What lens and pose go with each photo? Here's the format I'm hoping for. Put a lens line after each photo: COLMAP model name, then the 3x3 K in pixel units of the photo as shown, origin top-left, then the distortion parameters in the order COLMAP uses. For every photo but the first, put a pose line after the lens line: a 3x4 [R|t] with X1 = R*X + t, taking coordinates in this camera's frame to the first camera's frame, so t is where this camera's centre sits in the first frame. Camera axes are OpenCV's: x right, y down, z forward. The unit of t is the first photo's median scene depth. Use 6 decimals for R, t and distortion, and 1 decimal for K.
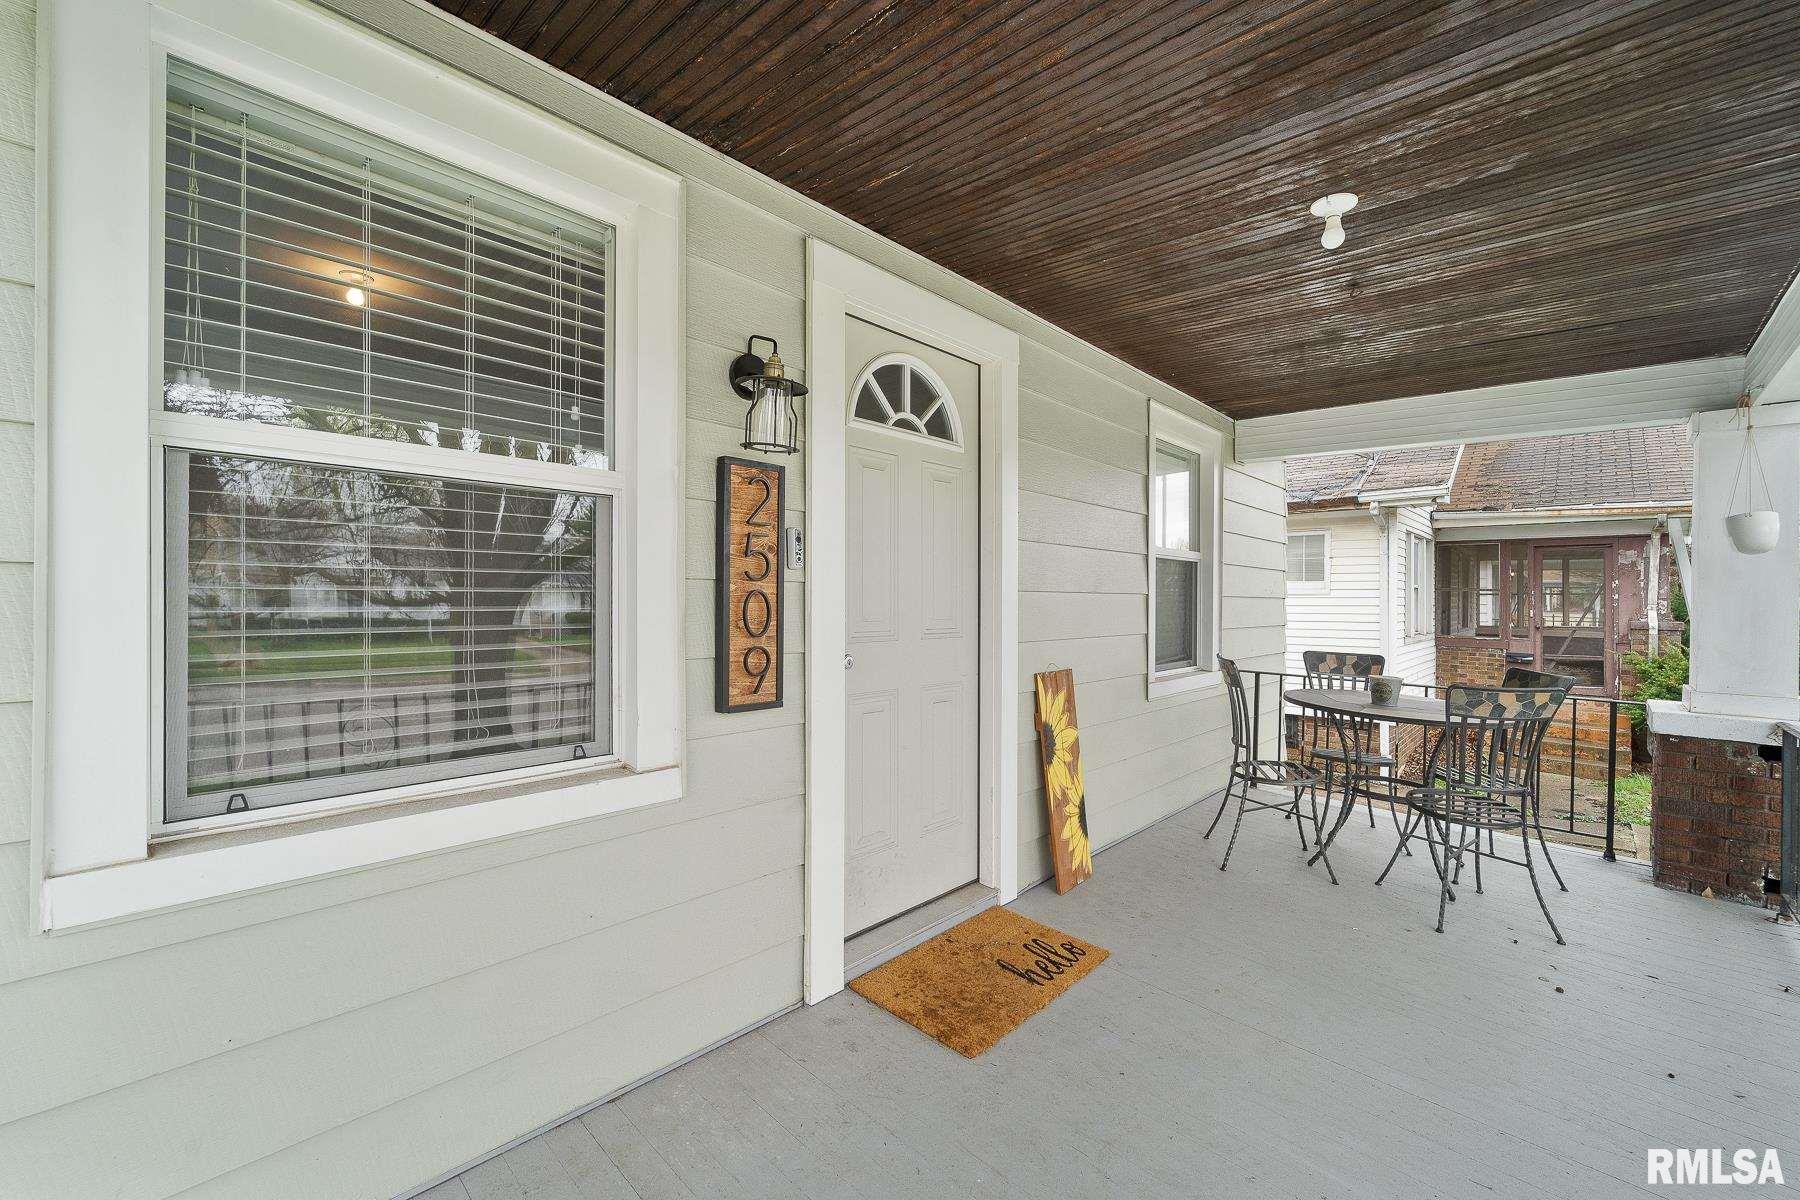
lens RADIAL K [[733.6, 0, 900.0], [0, 733.6, 599.9], [0, 0, 1]] dist [-0.002069, -0.000758]
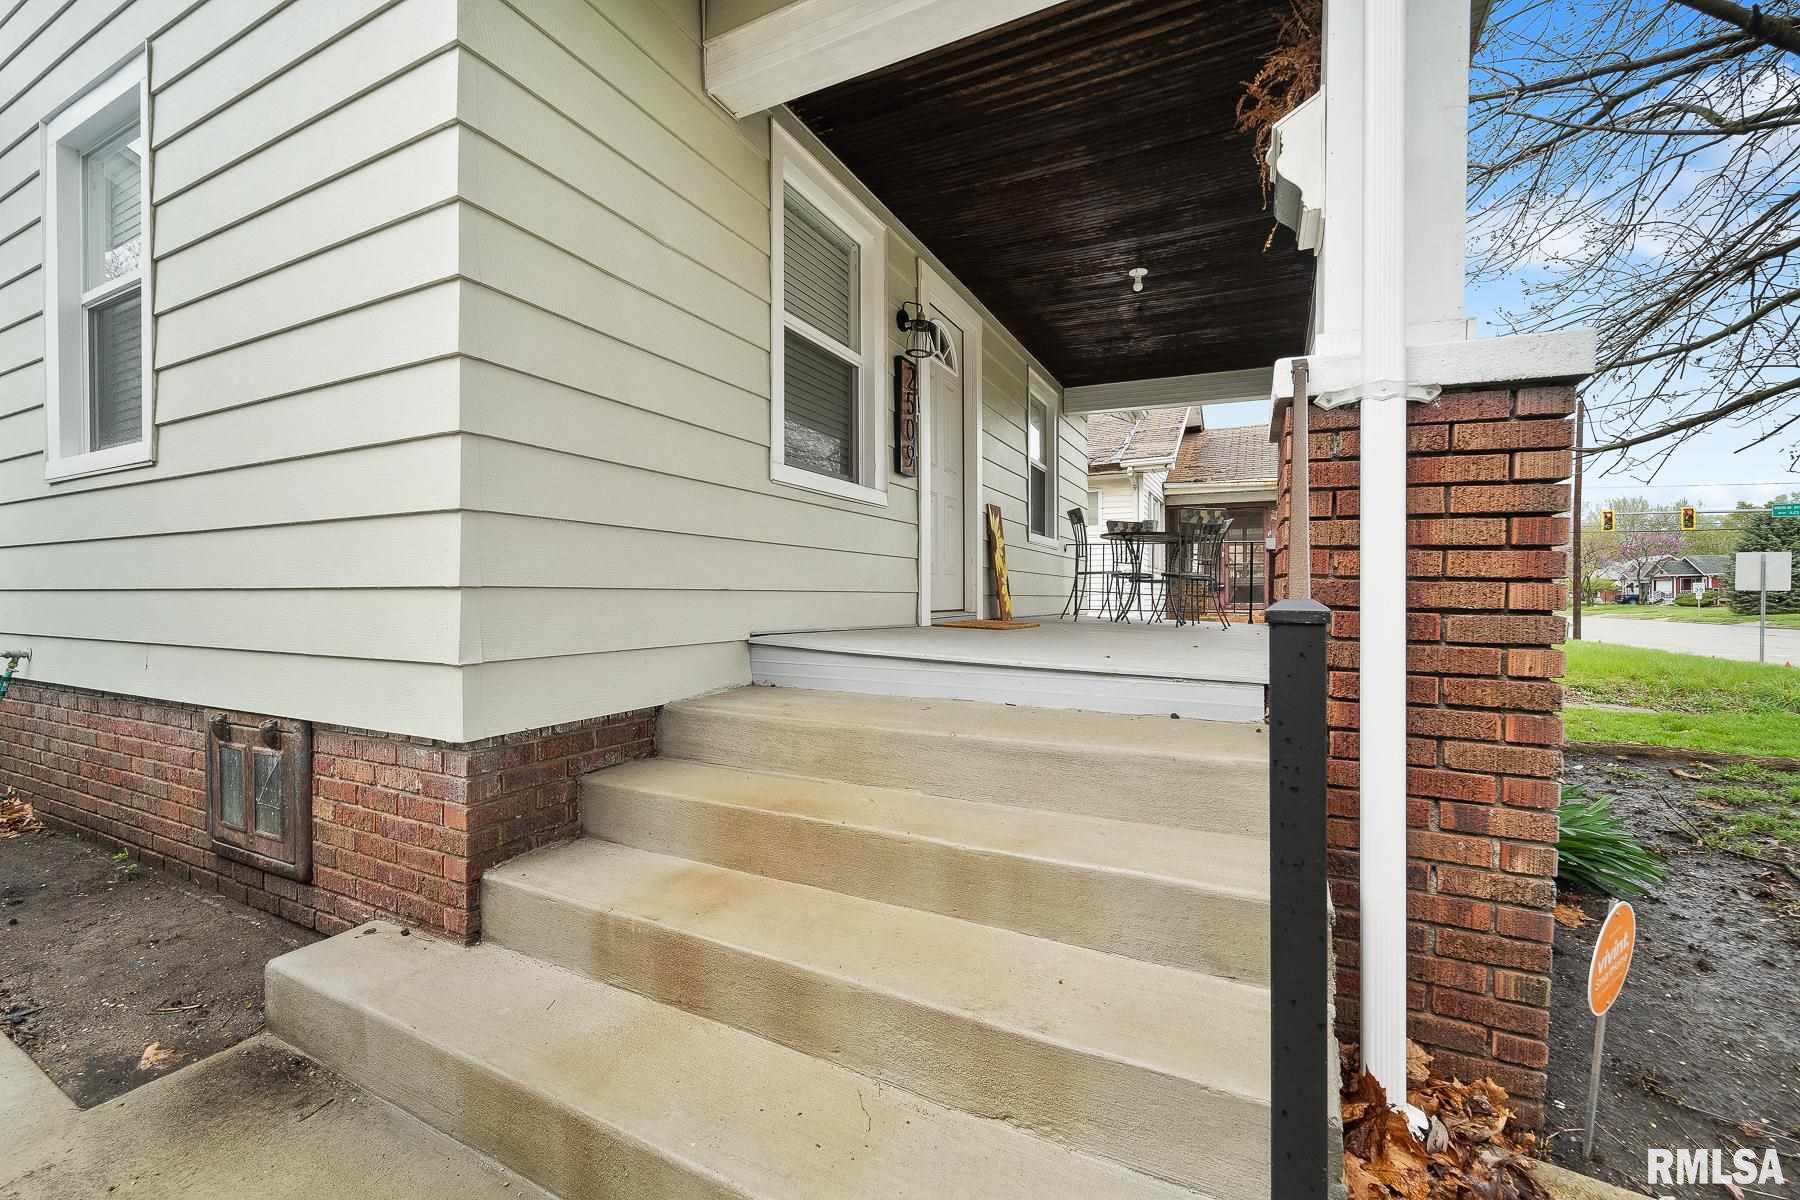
lens RADIAL K [[733.6, 0, 898.9], [0, 733.6, 596.1], [0, 0, 1]] dist [-0.002069, -0.000758]
pose [[0.958689, -0.005072, 0.284412, -0.591562], [0.005335, 0.999986, -0.000151, 0.355935], [-0.284408, 0.001662, 0.958702, -0.745171]]
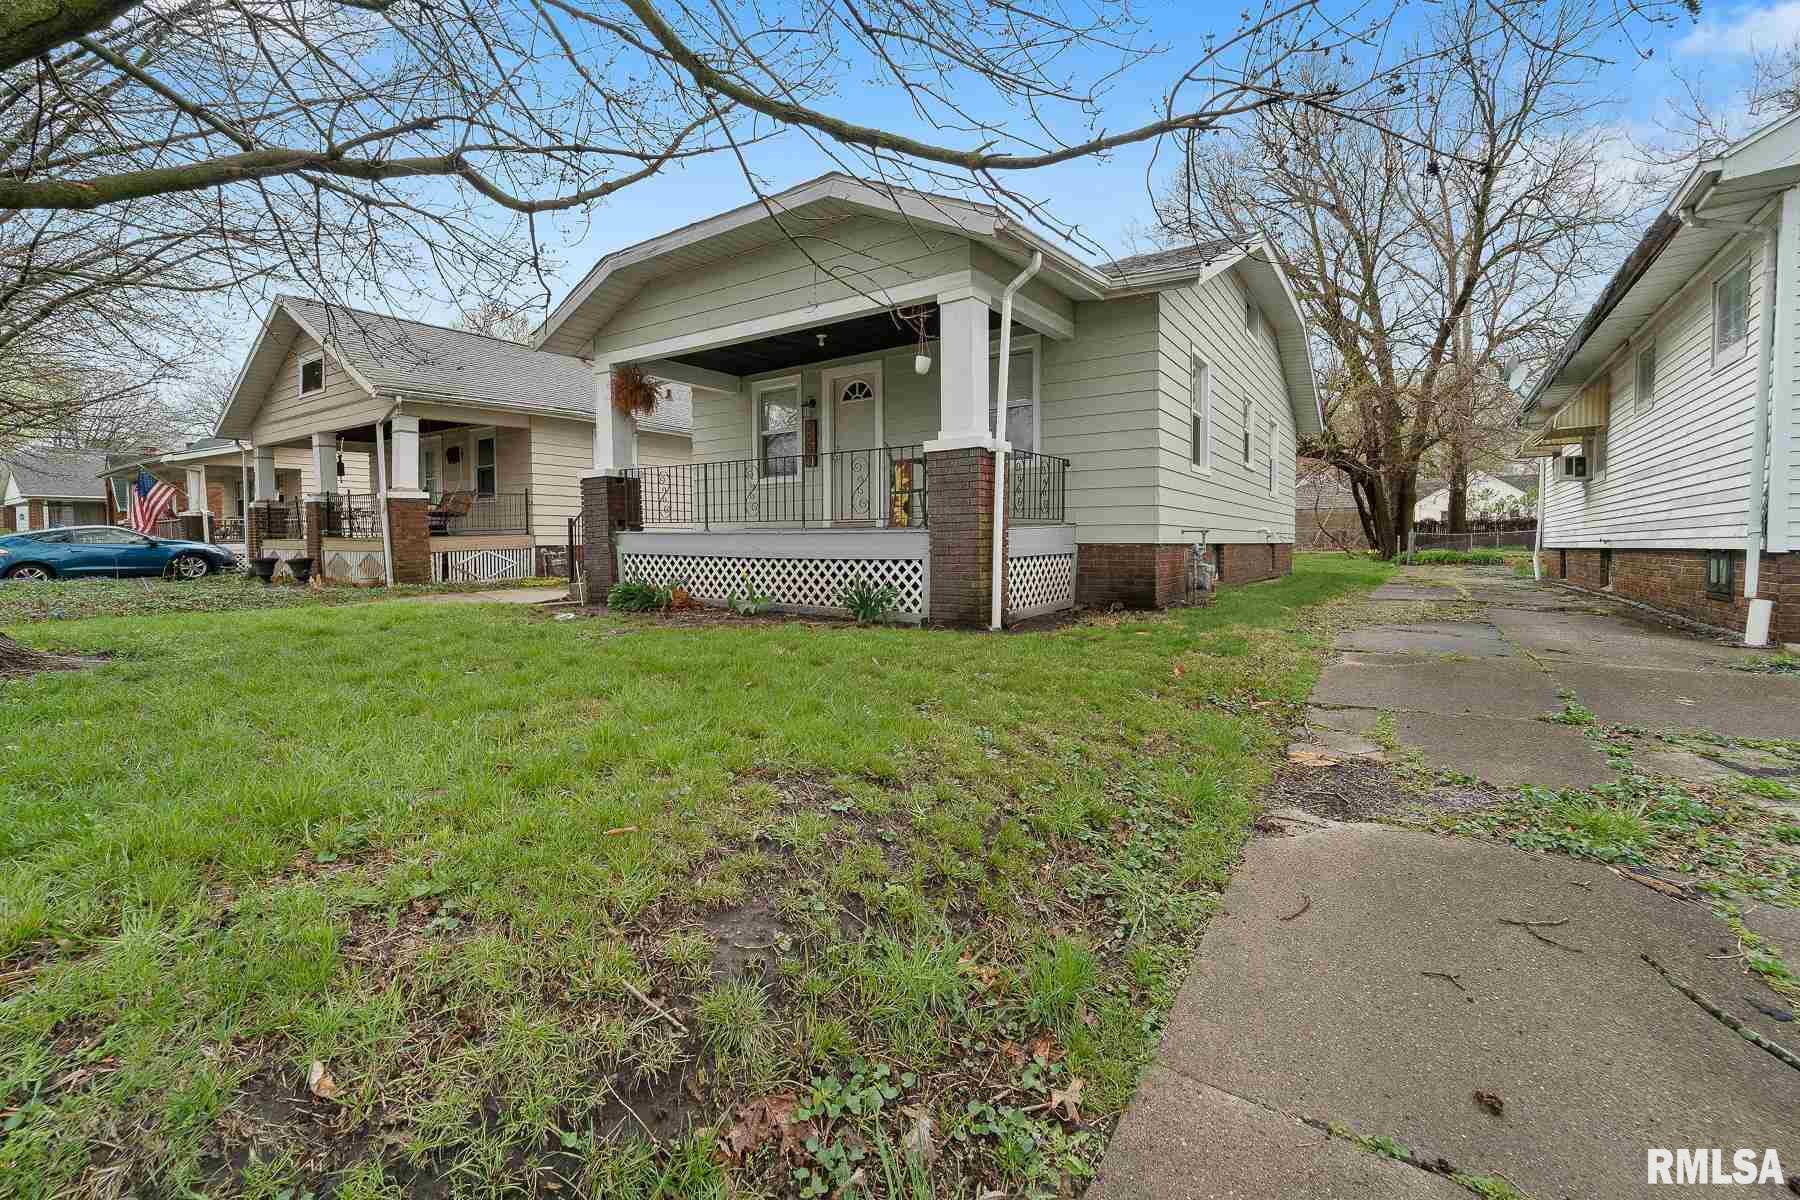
lens RADIAL K [[733.6, 0, 929.8], [0, 733.6, 551.2], [0, 0, 1]] dist [-0.002069, -0.000758]
pose [[0.177865, 0.005618, -0.984039, 3.642851], [0.006744, 0.999953, 0.006928, 0.515406], [0.984032, -0.007869, 0.177818, 0.632738]]
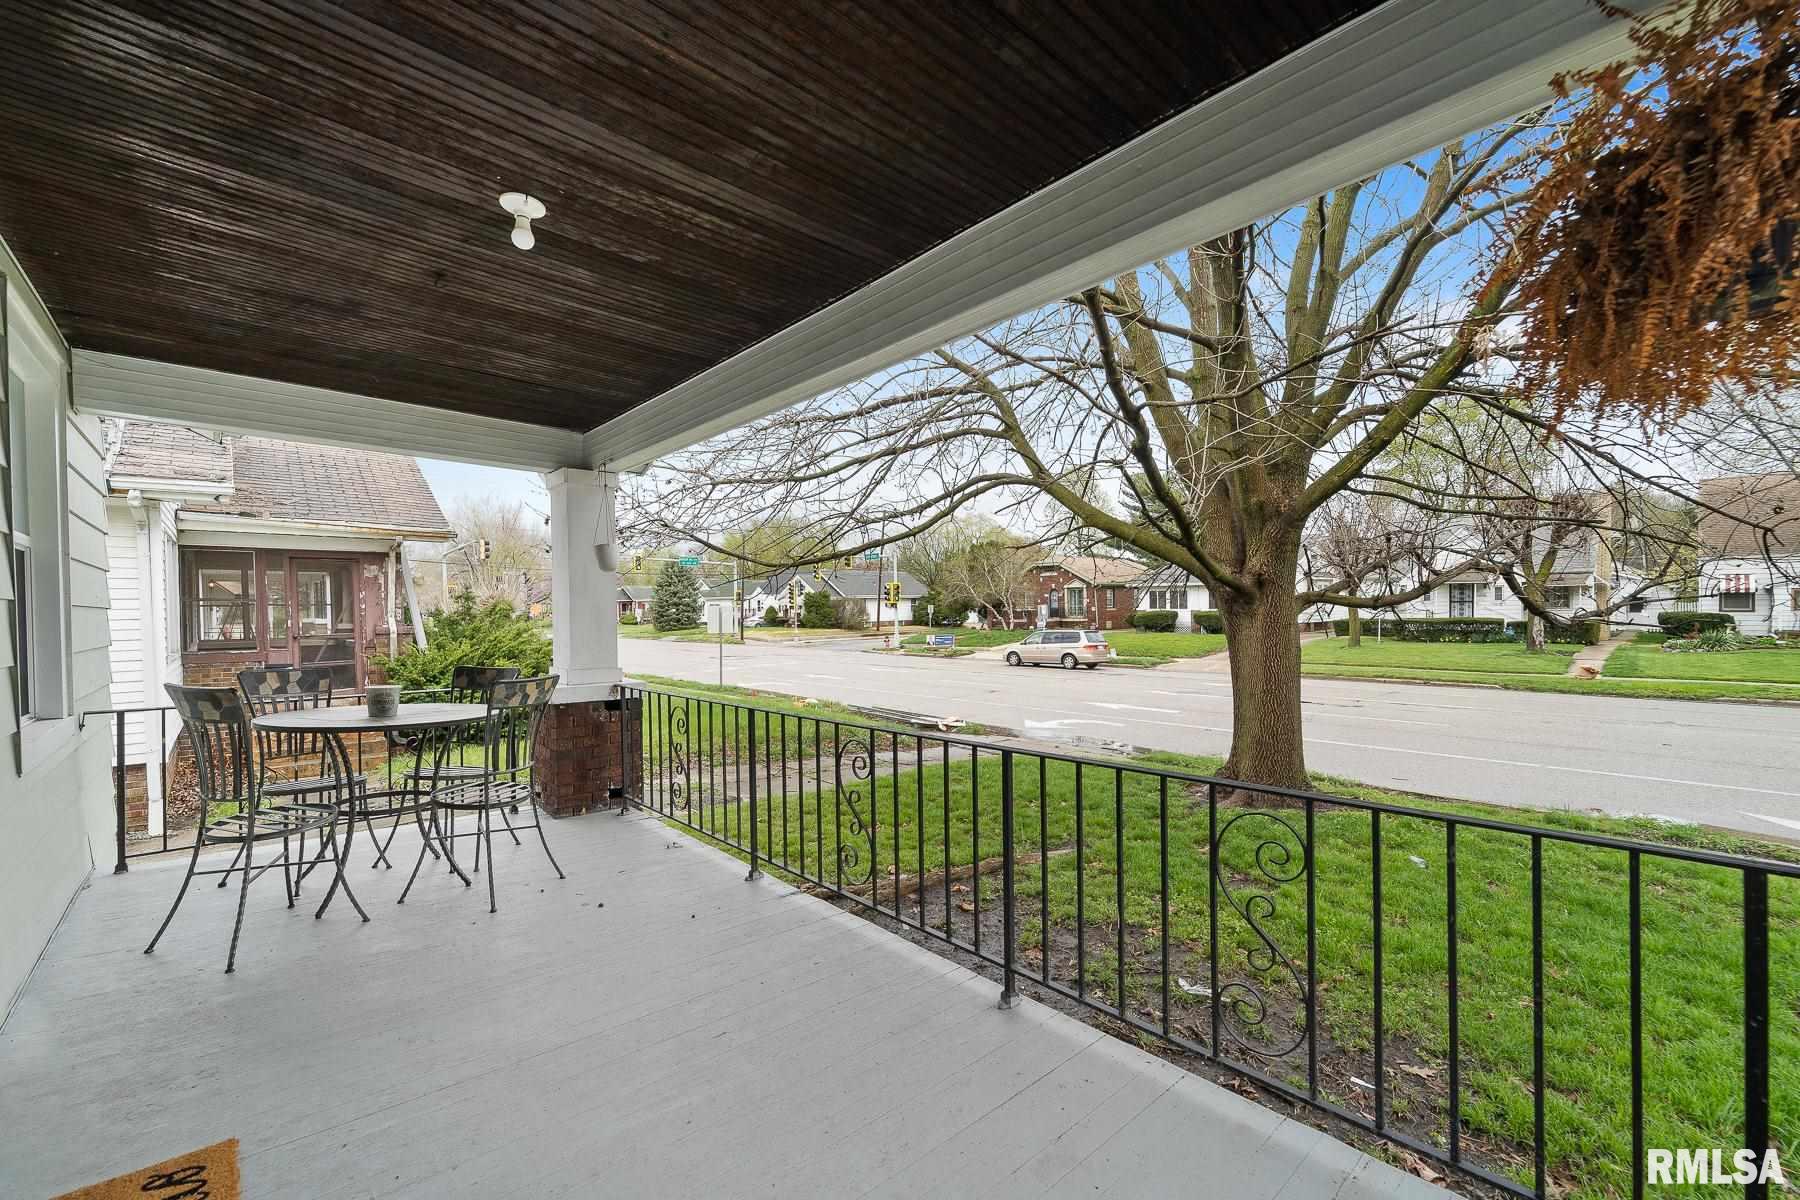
lens RADIAL K [[733.6, 0, 901.8], [0, 733.6, 615.9], [0, 0, 1]] dist [-0.002069, -0.000758]
pose [[0.076770, -0.020651, 0.996835, -0.279389], [0.016111, 0.999681, 0.019469, 0.006843], [-0.996919, 0.014565, 0.077078, 0.308908]]
